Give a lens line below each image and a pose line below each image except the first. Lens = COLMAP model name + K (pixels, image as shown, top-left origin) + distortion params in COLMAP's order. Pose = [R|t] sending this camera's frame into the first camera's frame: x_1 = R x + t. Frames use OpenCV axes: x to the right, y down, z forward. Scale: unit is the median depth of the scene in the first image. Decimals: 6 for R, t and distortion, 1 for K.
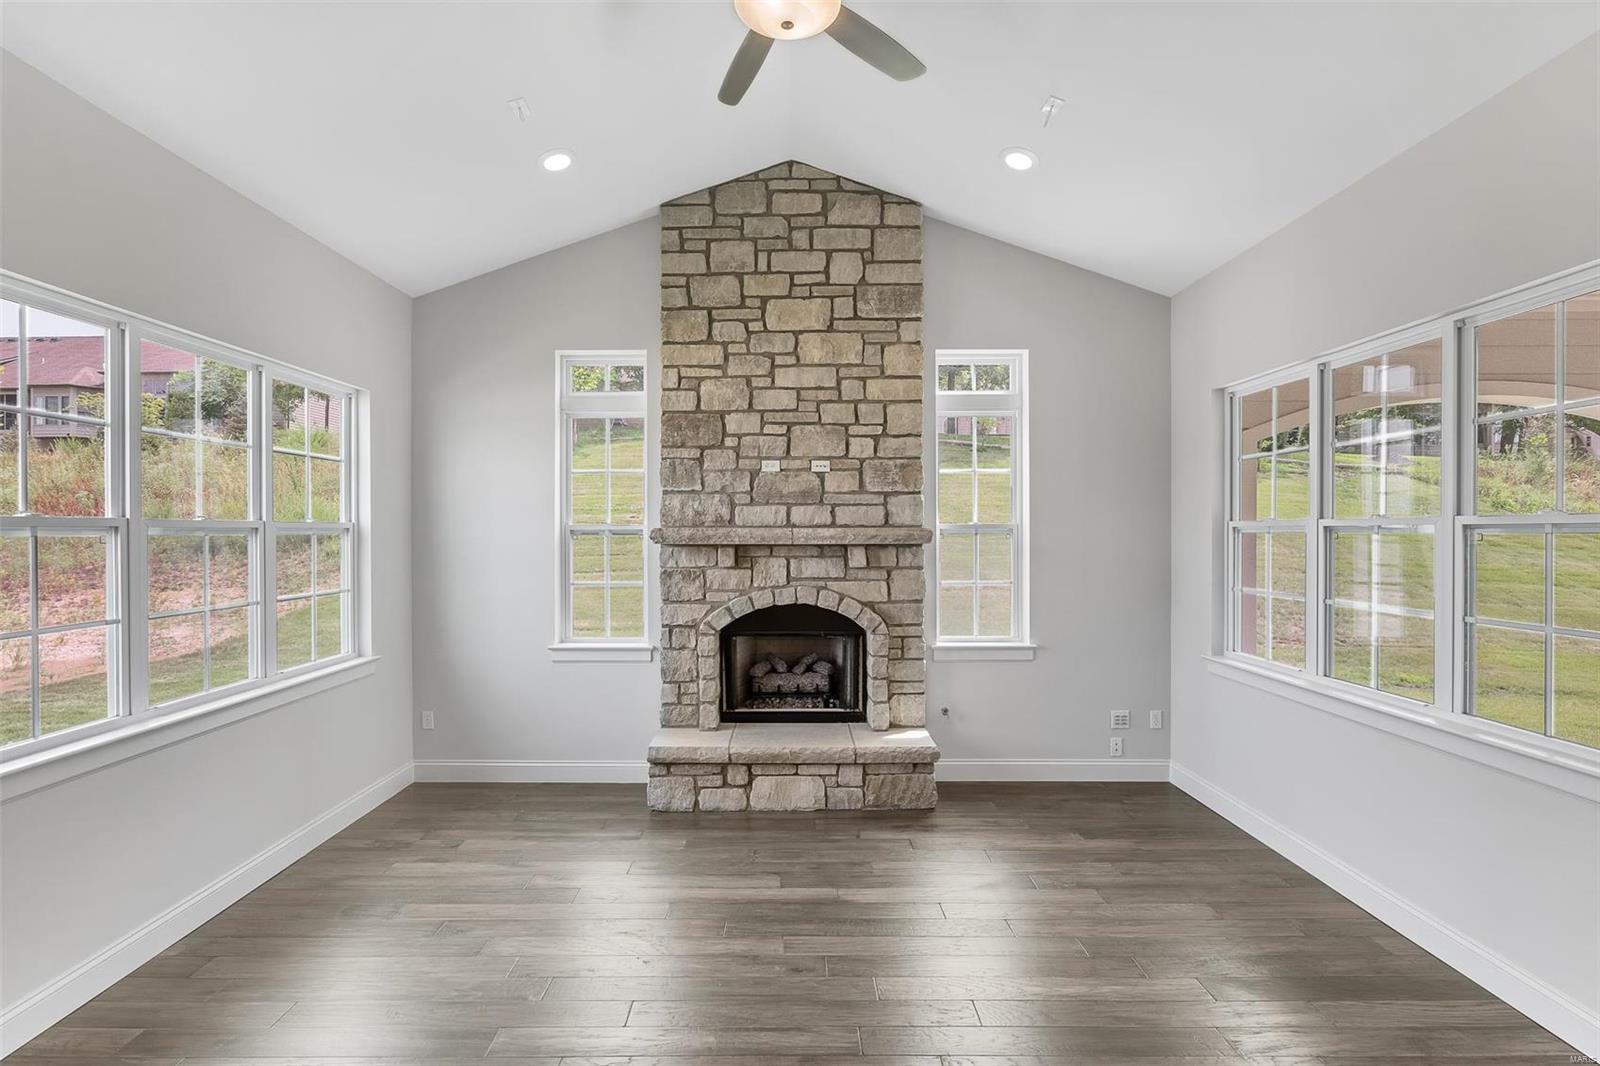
lens RADIAL K [[717.2, 0, 803.5], [0, 717.2, 531.6], [0, 0, 1]] dist [-0.011601, 0.000692]
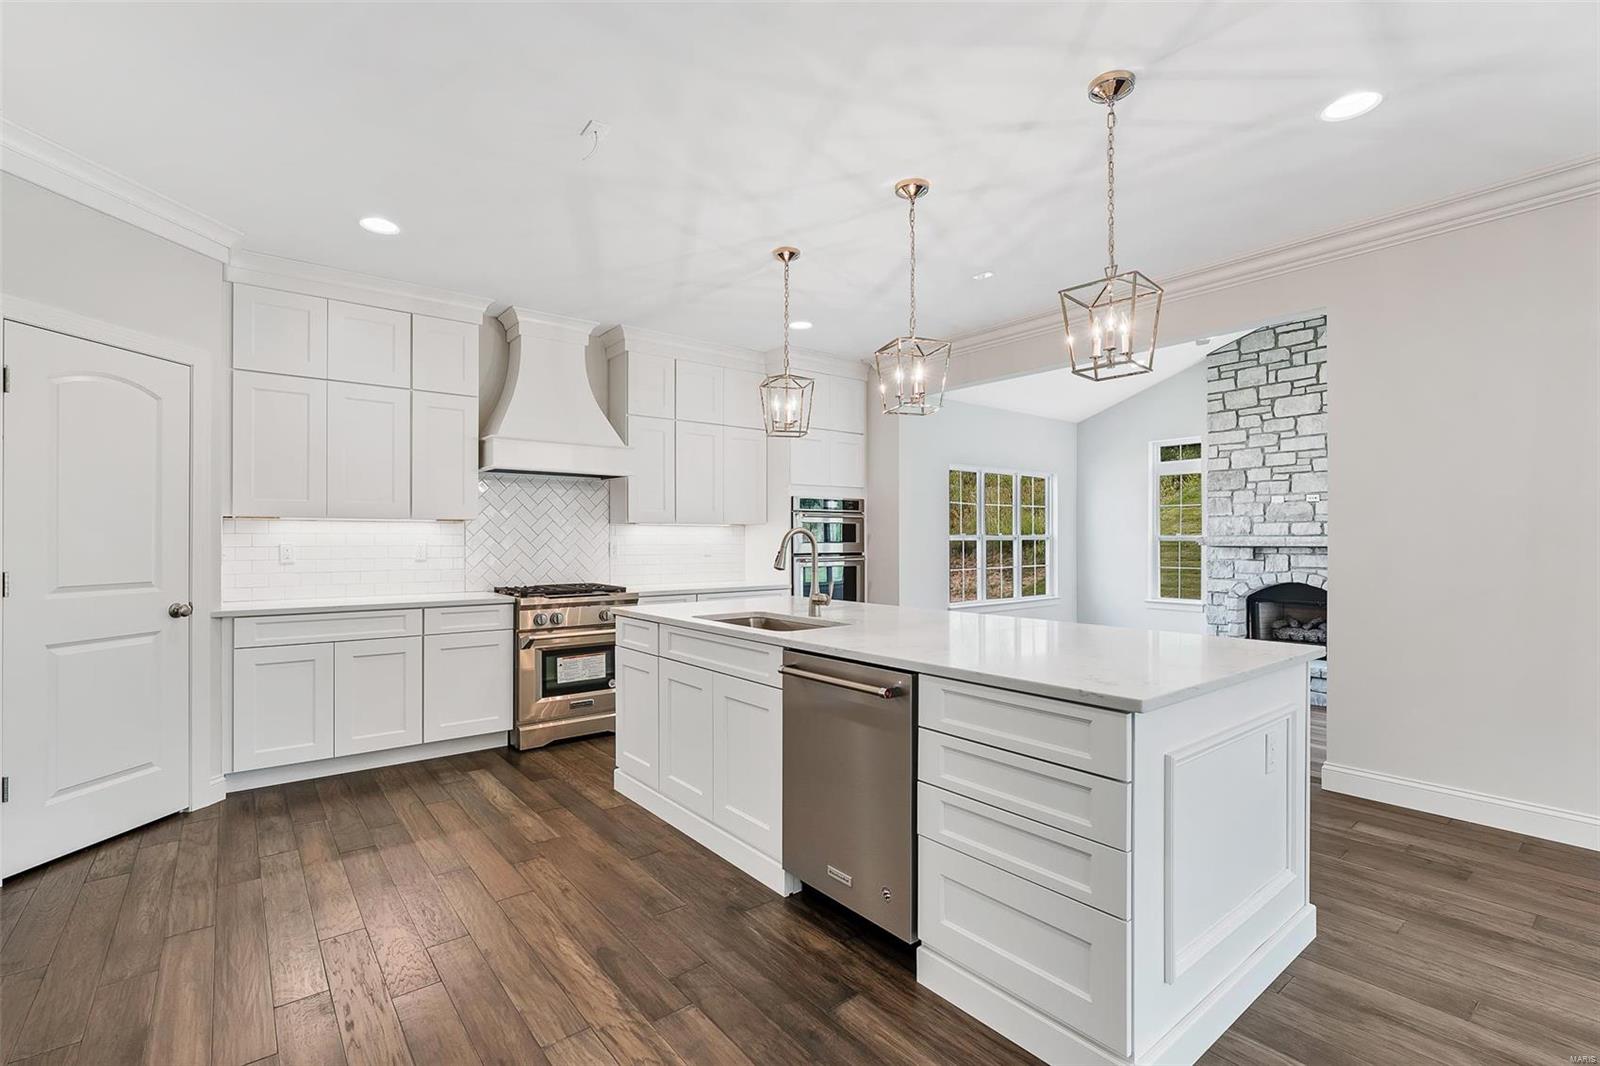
lens RADIAL K [[717.2, 0, 785.8], [0, 717.2, 543.9], [0, 0, 1]] dist [-0.011601, 0.000692]
pose [[0.610760, 0.004914, -0.791800, 0.568432], [-0.000898, 0.999984, 0.005513, 0.003934], [0.791815, -0.002656, 0.610755, -0.913919]]
